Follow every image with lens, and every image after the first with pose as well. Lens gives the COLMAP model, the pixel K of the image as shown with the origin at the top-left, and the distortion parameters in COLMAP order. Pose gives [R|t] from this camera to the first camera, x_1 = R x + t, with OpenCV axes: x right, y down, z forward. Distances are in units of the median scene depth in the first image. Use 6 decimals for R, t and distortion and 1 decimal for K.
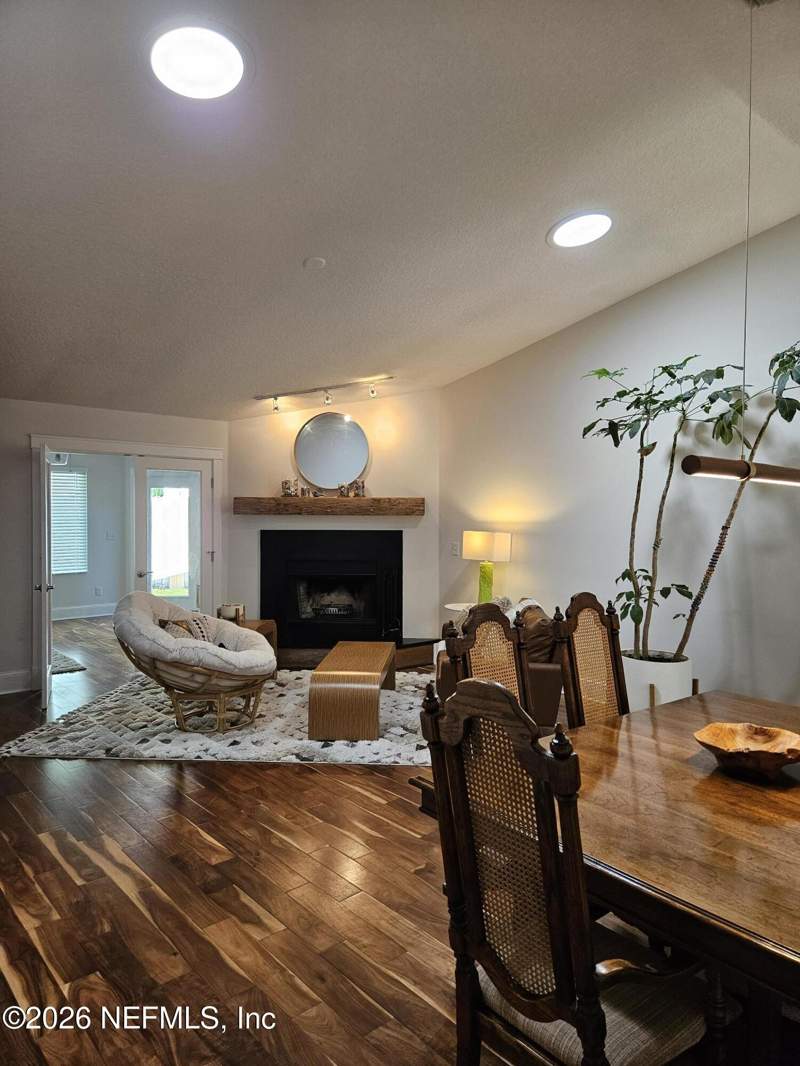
lens RADIAL K [[704.2, 0, 400.0], [0, 704.2, 533.0], [0, 0, 1]] dist [0.040193, -0.037879]
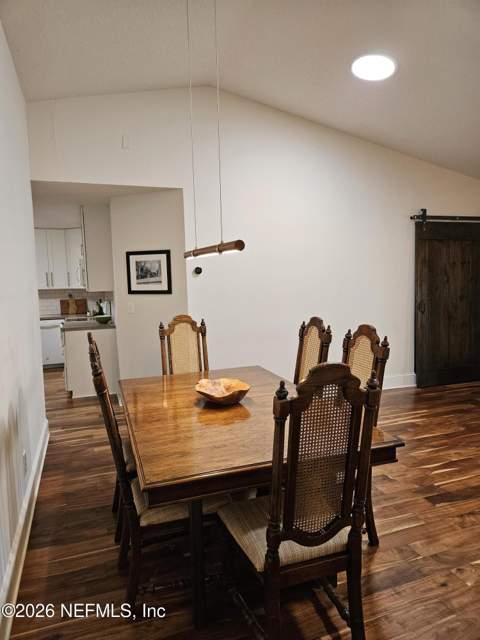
lens RADIAL K [[422.8, 0, 240.0], [0, 422.8, 320.0], [0, 0, 1]] dist [0.040193, -0.037879]
pose [[-0.384155, 0.086150, -0.919241, 0.765570], [-0.000689, 0.995610, 0.093595, -0.001858], [0.923268, 0.036588, -0.382409, 0.740458]]
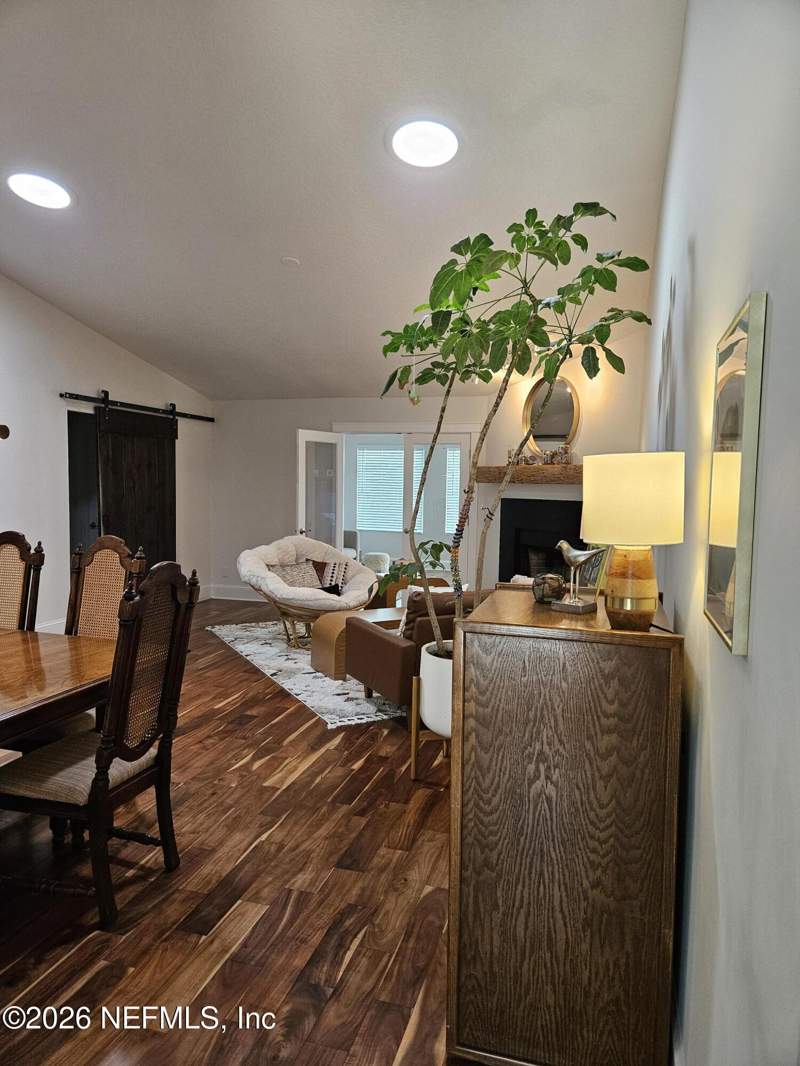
lens RADIAL K [[704.2, 0, 400.0], [0, 704.2, 533.0], [0, 0, 1]] dist [0.040193, -0.037879]
pose [[0.526853, 0.059884, -0.847844, 1.023836], [-0.034813, 0.998198, 0.048871, 0.003864], [0.849243, 0.003768, 0.527989, 0.536804]]
